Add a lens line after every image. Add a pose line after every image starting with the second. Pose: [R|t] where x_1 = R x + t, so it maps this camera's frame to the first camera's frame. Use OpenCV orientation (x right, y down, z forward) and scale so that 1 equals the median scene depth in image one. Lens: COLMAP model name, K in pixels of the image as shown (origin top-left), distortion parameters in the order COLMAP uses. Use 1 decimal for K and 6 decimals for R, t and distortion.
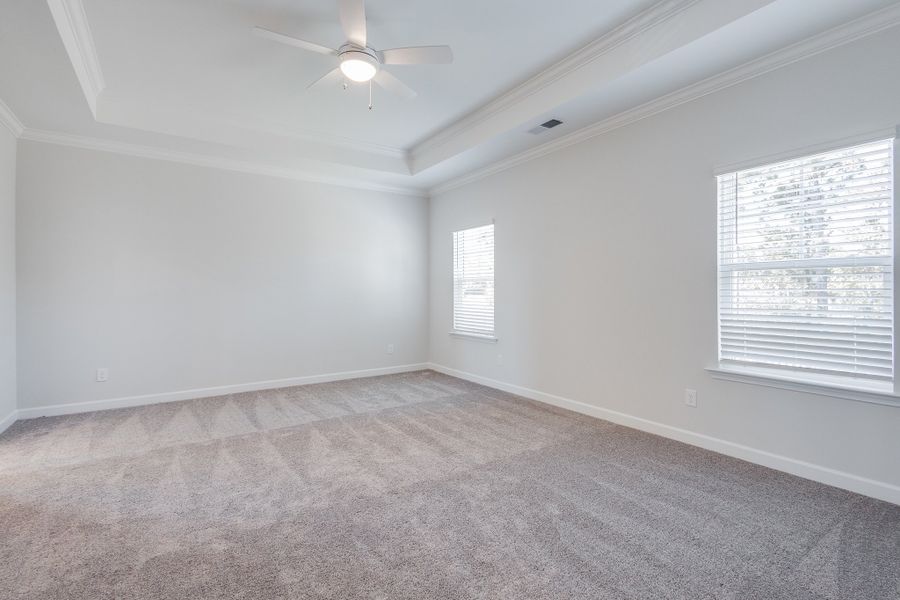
lens RADIAL K [[416.8, 0, 448.1], [0, 416.8, 297.9], [0, 0, 1]] dist [0.006365, 0.000016]
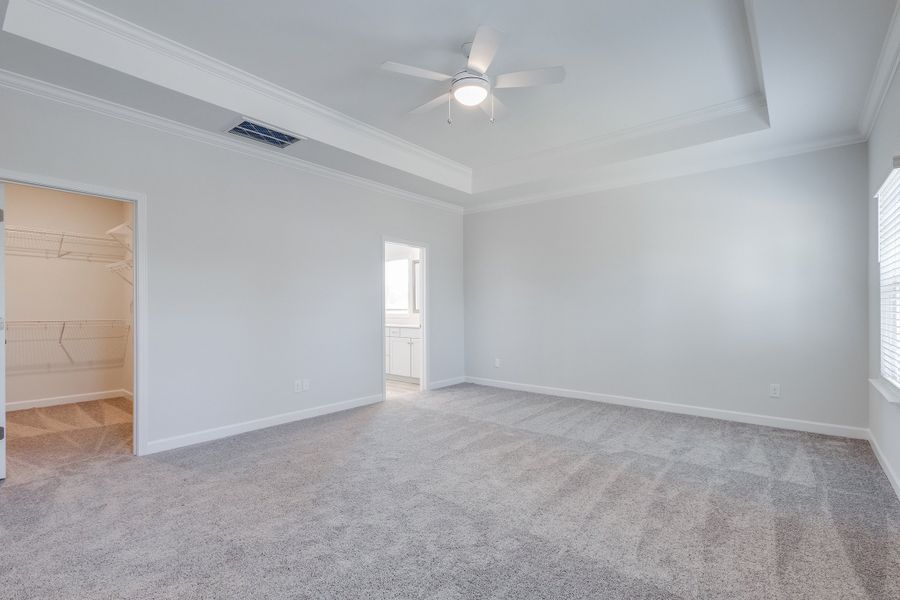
lens RADIAL K [[416.8, 0, 448.1], [0, 416.8, 297.9], [0, 0, 1]] dist [0.006365, 0.000016]
pose [[0.280295, -0.023220, -0.959633, 0.739209], [-0.012365, 0.999537, -0.027797, 0.001681], [0.959834, 0.019657, 0.279878, 0.621987]]
